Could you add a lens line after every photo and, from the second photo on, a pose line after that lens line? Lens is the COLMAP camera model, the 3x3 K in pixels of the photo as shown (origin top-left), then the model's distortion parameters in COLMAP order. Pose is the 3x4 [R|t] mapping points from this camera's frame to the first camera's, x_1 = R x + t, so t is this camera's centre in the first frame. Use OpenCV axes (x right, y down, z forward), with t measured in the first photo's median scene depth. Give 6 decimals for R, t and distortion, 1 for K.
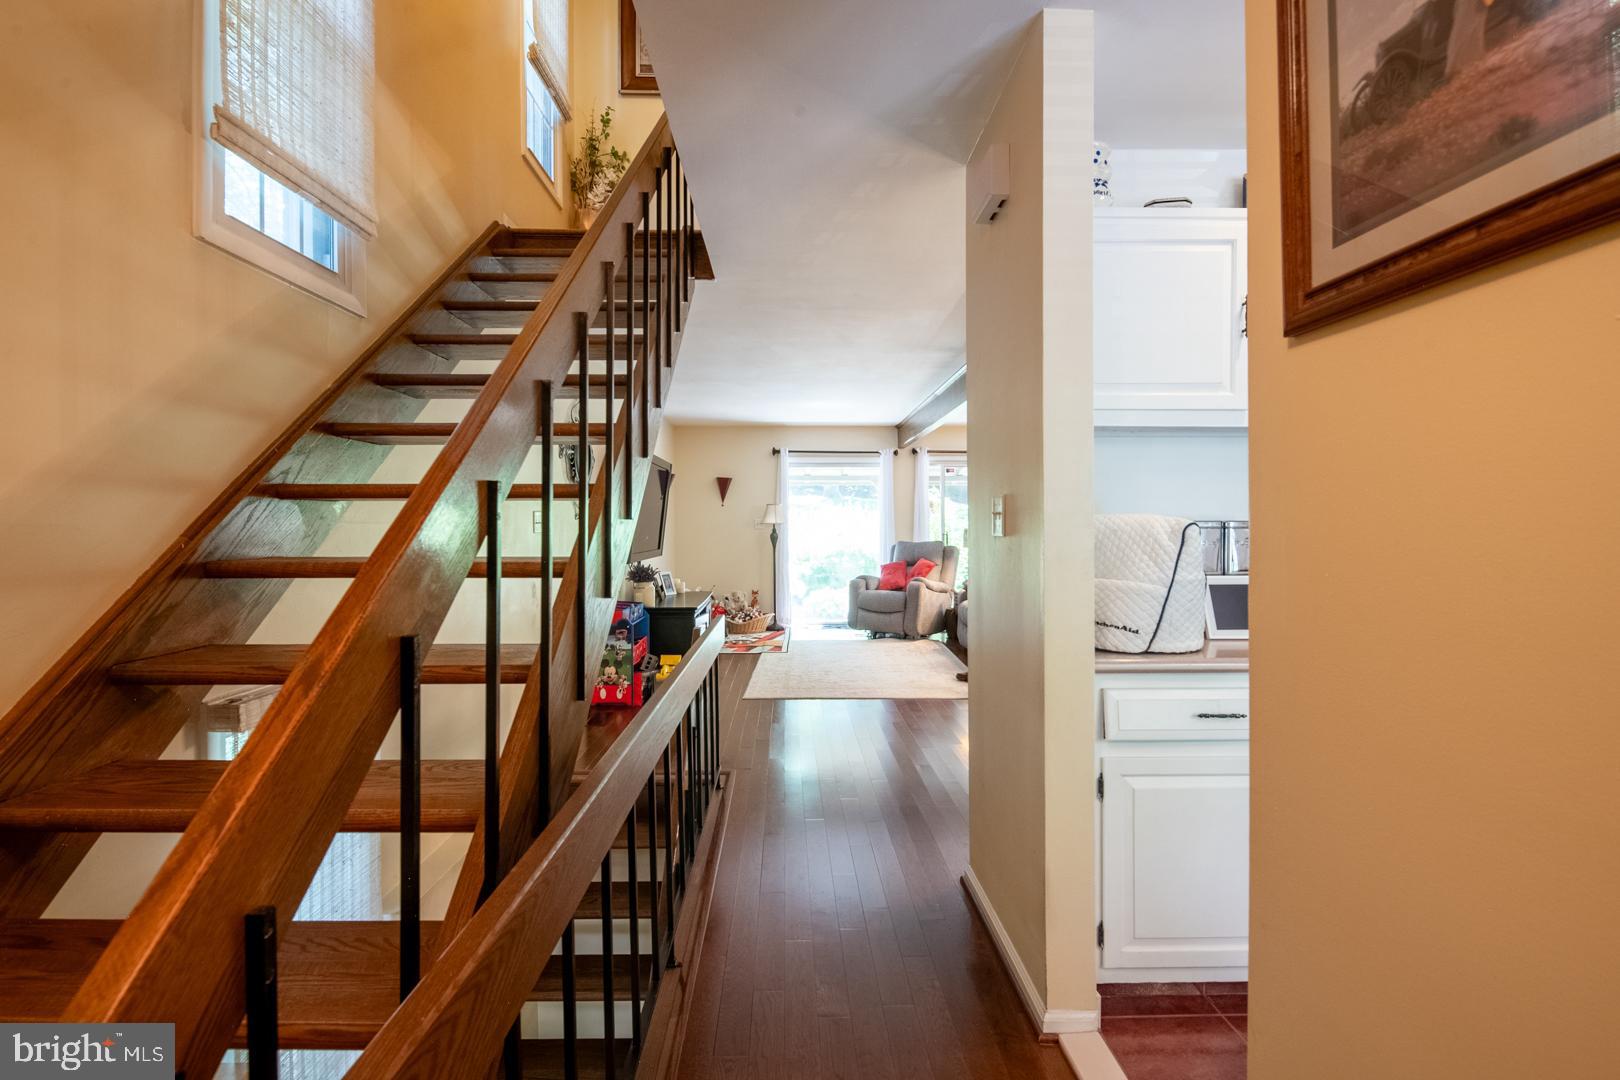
lens RADIAL K [[786.4, 0, 807.3], [0, 786.4, 528.4], [0, 0, 1]] dist [0.000560, 0.000030]
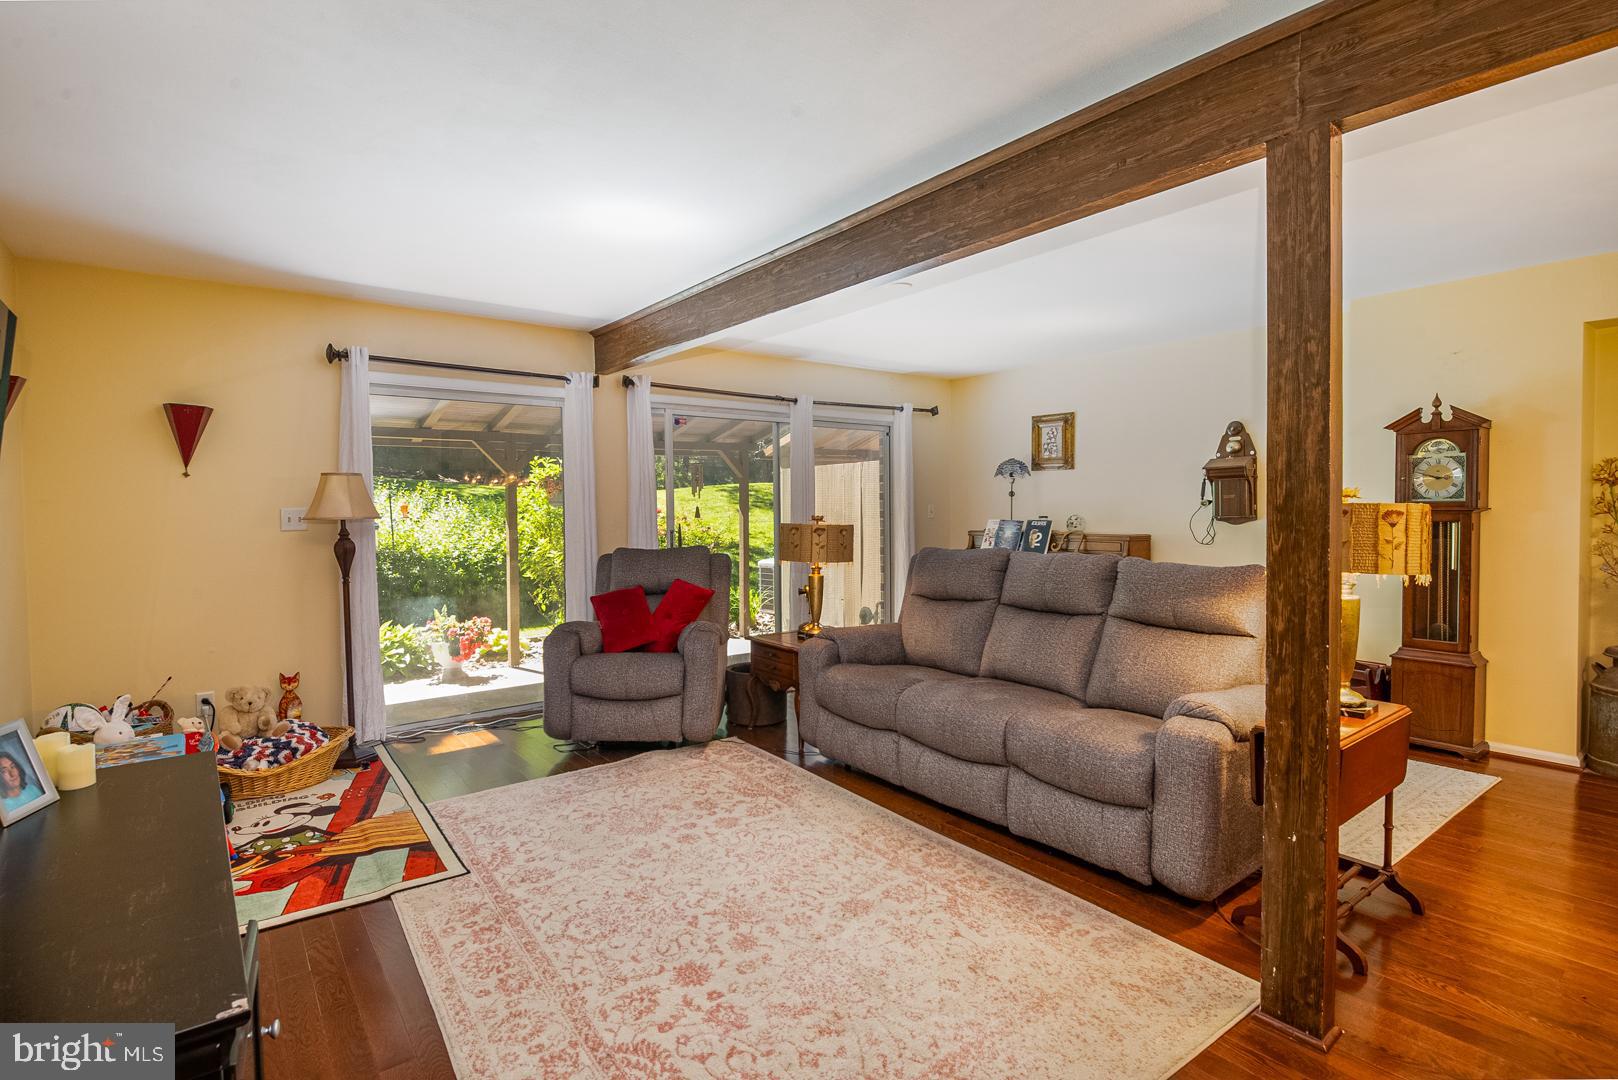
lens RADIAL K [[785.4, 0, 812.8], [0, 785.4, 529.9], [0, 0, 1]] dist [0.000560, 0.000030]
pose [[0.812360, -0.025722, 0.582588, -0.082291], [0.016137, 0.999636, 0.021634, -0.004741], [-0.582933, -0.008173, 0.812479, 0.486679]]
